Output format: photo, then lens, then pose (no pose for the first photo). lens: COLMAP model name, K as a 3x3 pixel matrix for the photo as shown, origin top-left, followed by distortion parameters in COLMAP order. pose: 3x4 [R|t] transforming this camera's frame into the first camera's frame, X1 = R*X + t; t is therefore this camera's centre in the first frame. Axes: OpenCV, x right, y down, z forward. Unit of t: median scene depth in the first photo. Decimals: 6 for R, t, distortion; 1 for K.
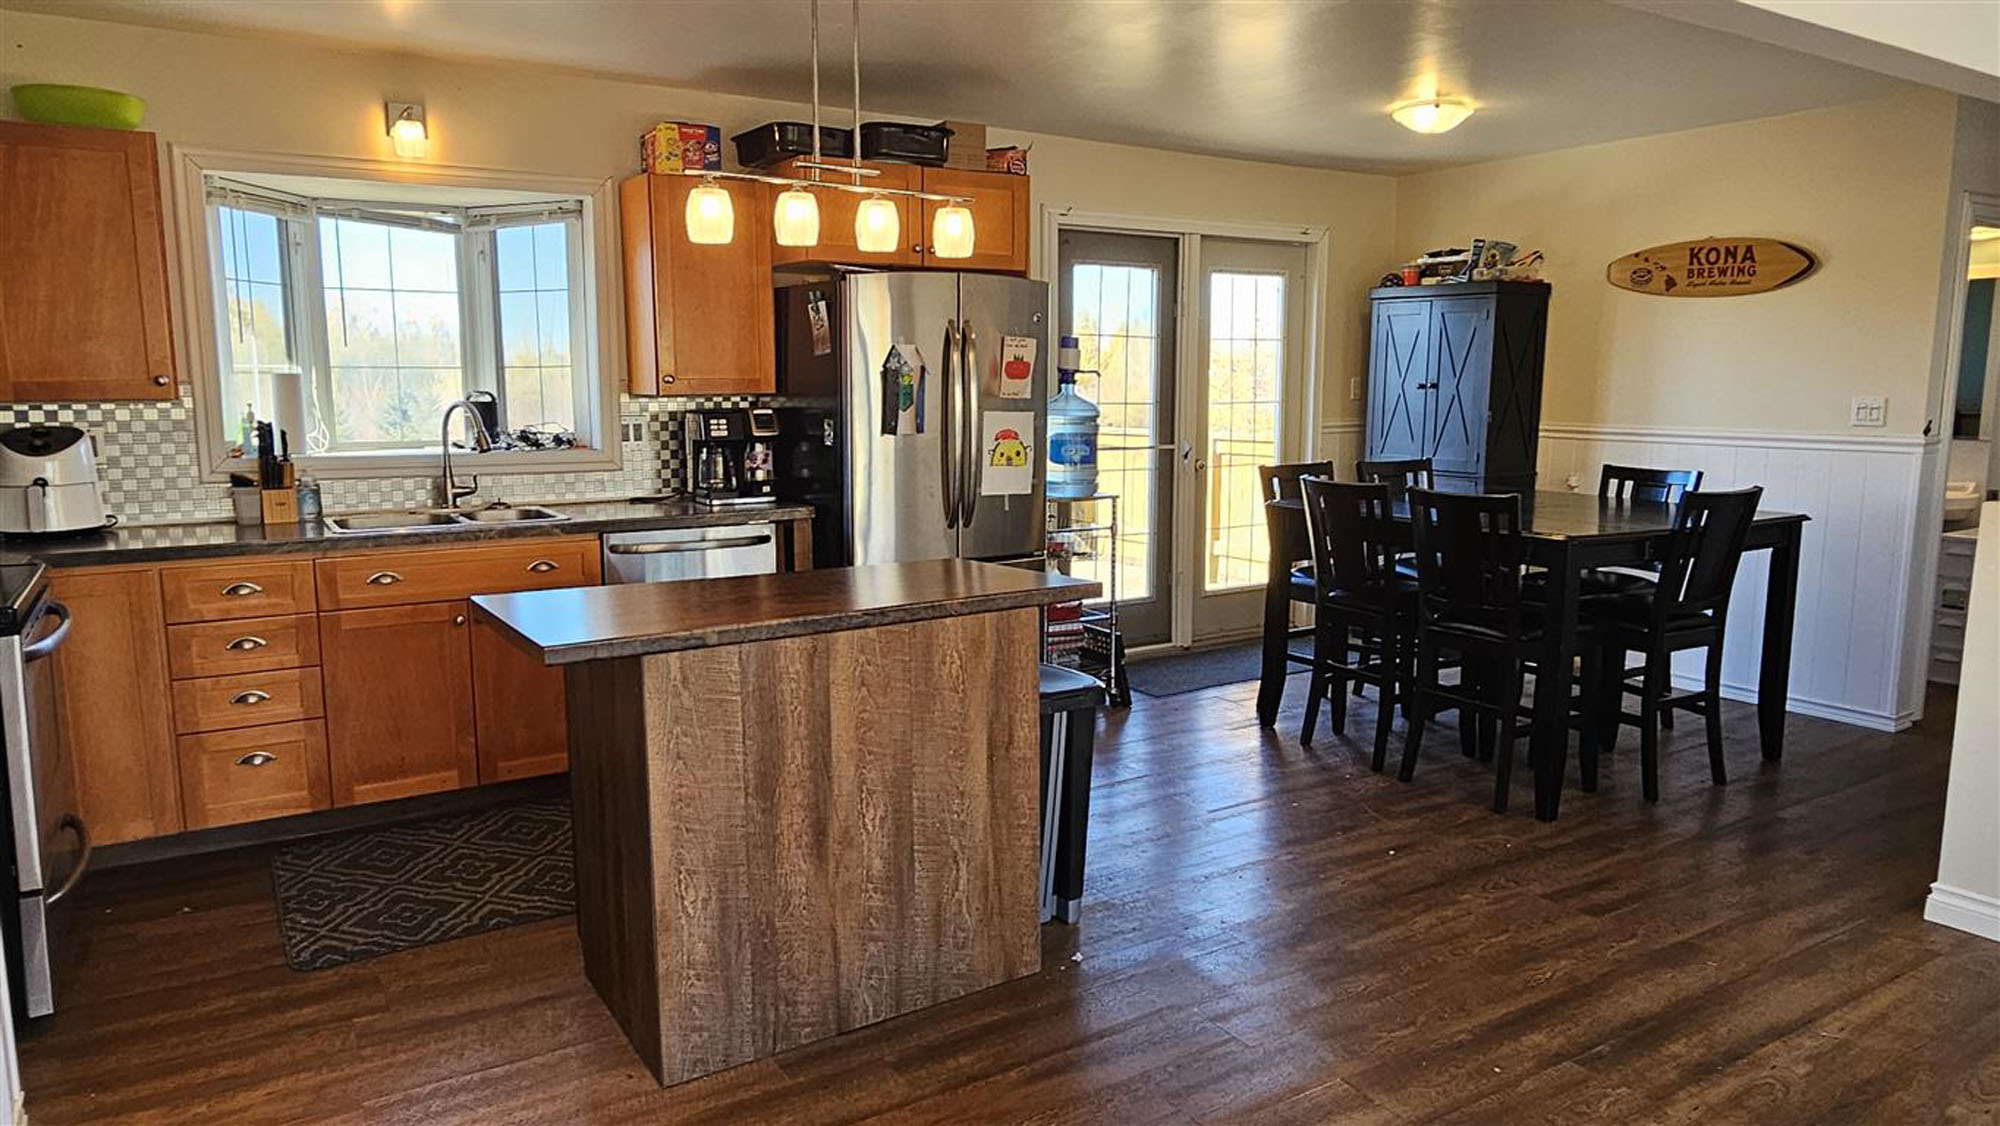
lens RADIAL K [[1274.2, 0, 992.9], [0, 1274.2, 566.9], [0, 0, 1]] dist [-0.000320, -0.001644]
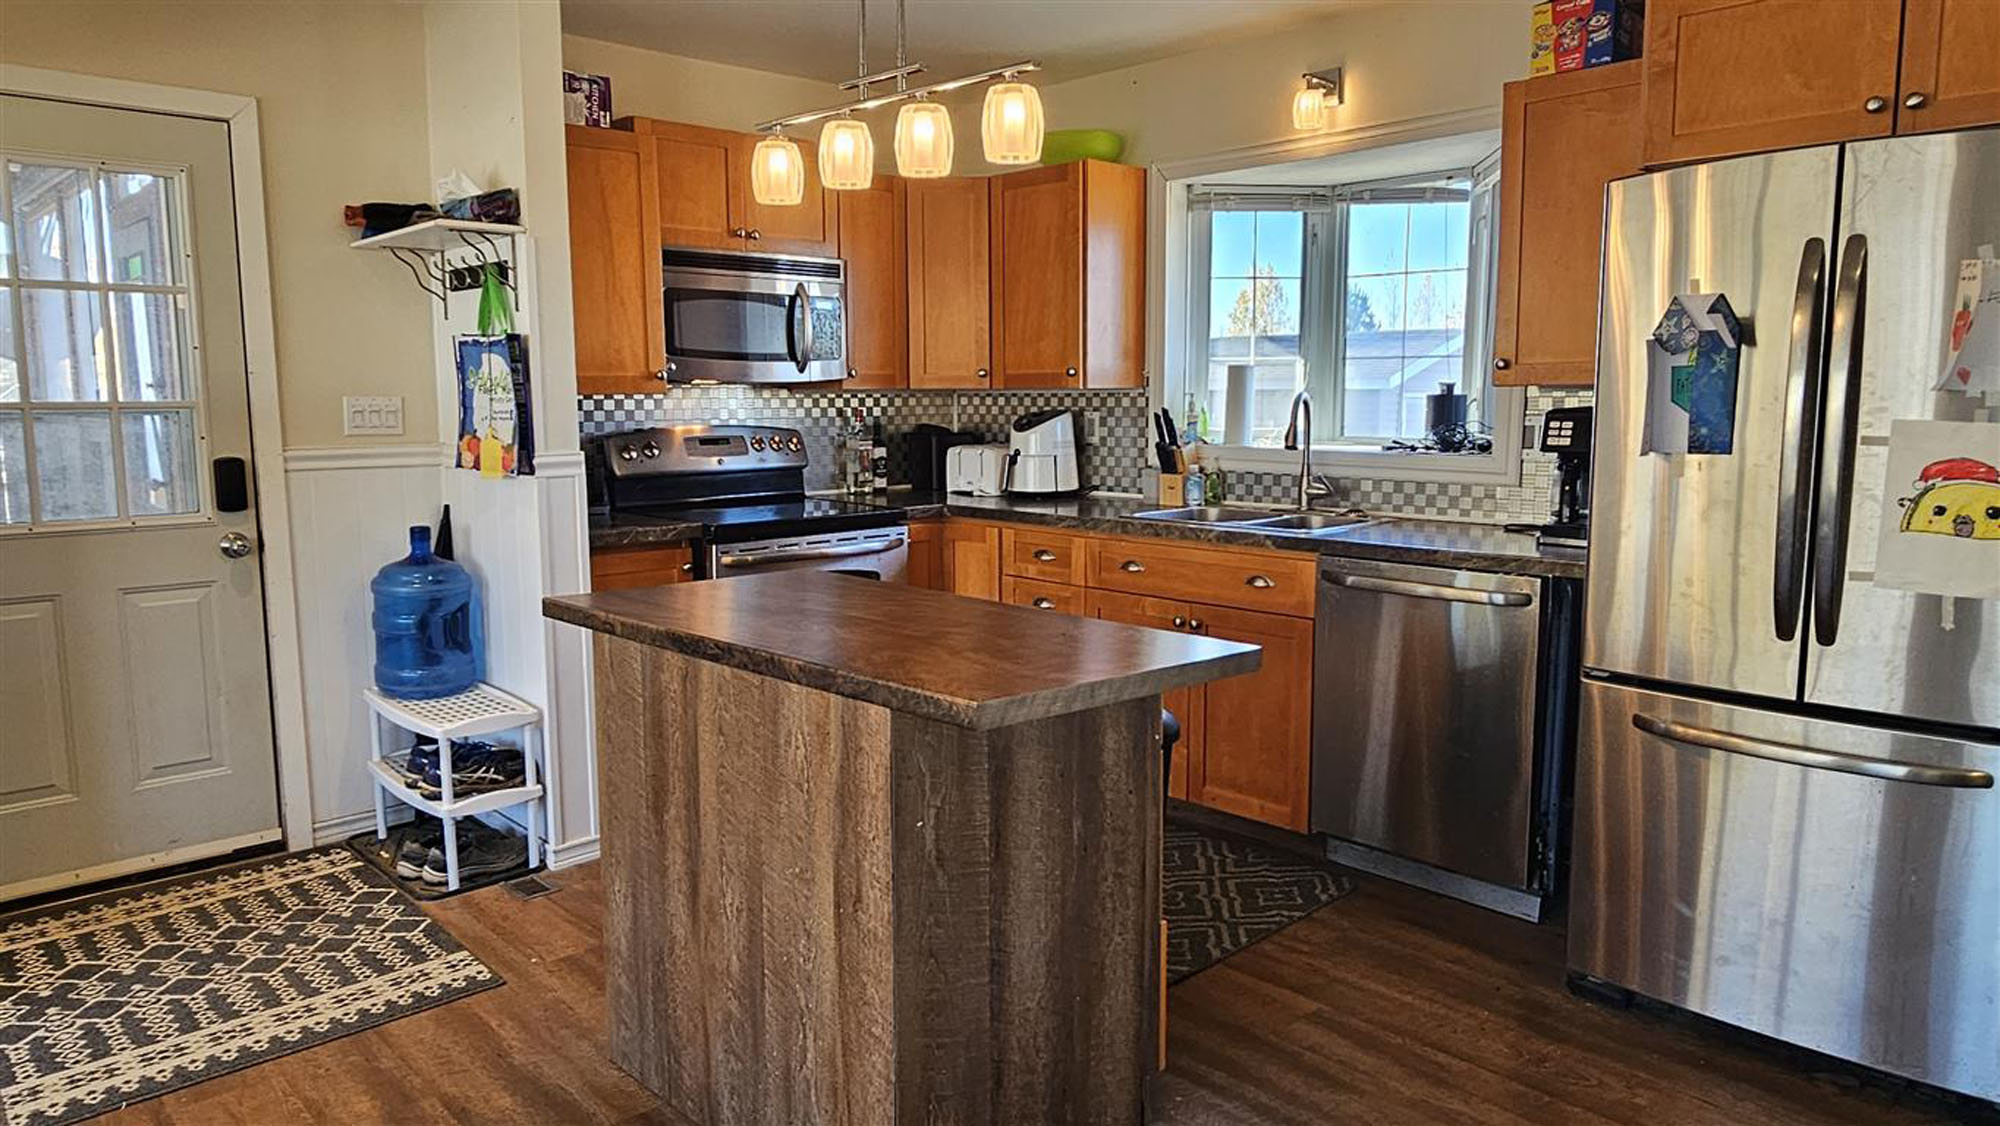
lens RADIAL K [[1274.2, 0, 1000.0], [0, 1274.2, 560.5], [0, 0, 1]] dist [-0.000320, -0.001644]
pose [[0.202761, 0.130903, -0.970439, 0.362977], [-0.140724, 0.984633, 0.103415, -0.063639], [0.969064, 0.115596, 0.218066, 0.510199]]
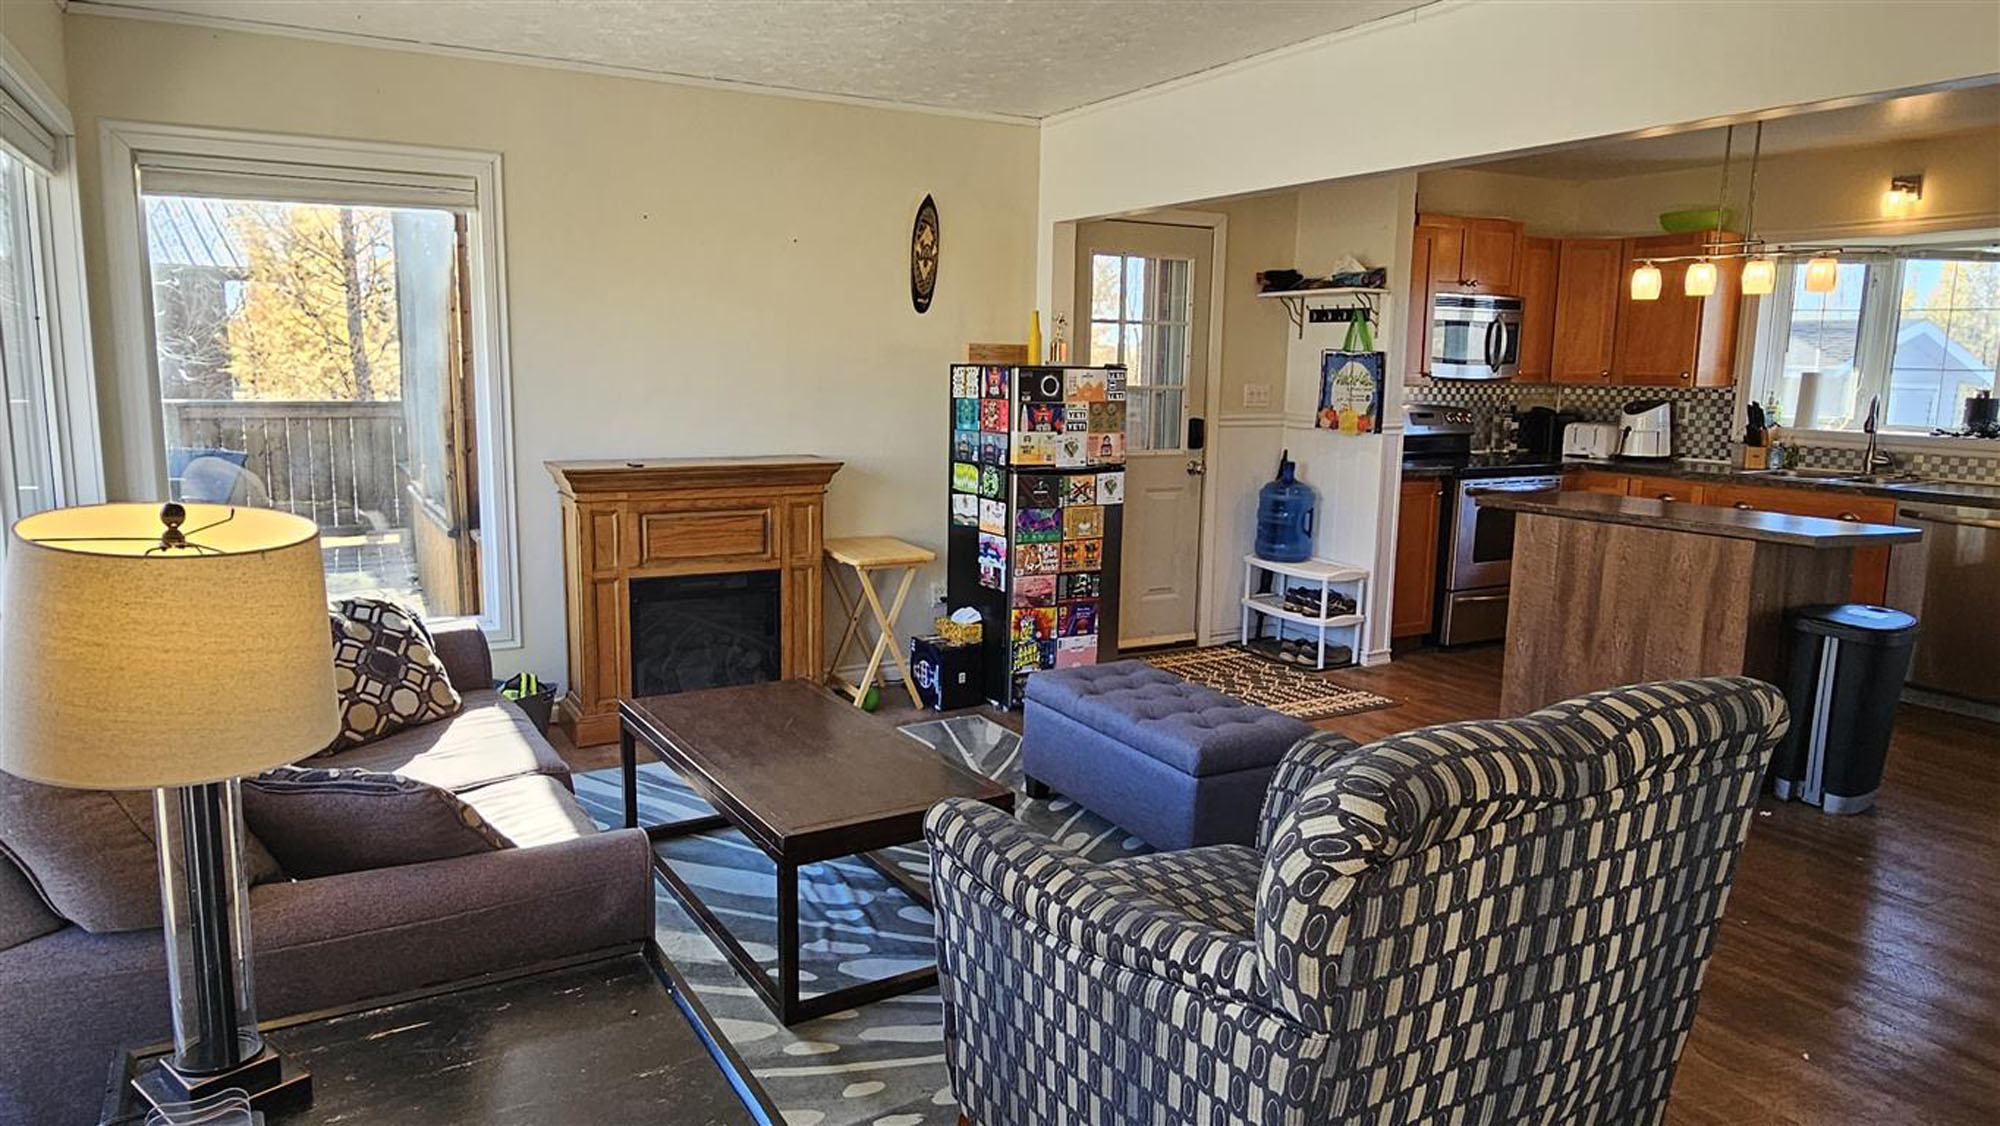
lens RADIAL K [[1274.2, 0, 992.7], [0, 1274.2, 559.8], [0, 0, 1]] dist [-0.000320, -0.001644]
pose [[-0.049559, 0.156930, -0.986365, 0.831512], [-0.160527, 0.973488, 0.162947, -0.024222], [0.985786, 0.166414, -0.023054, 0.112565]]
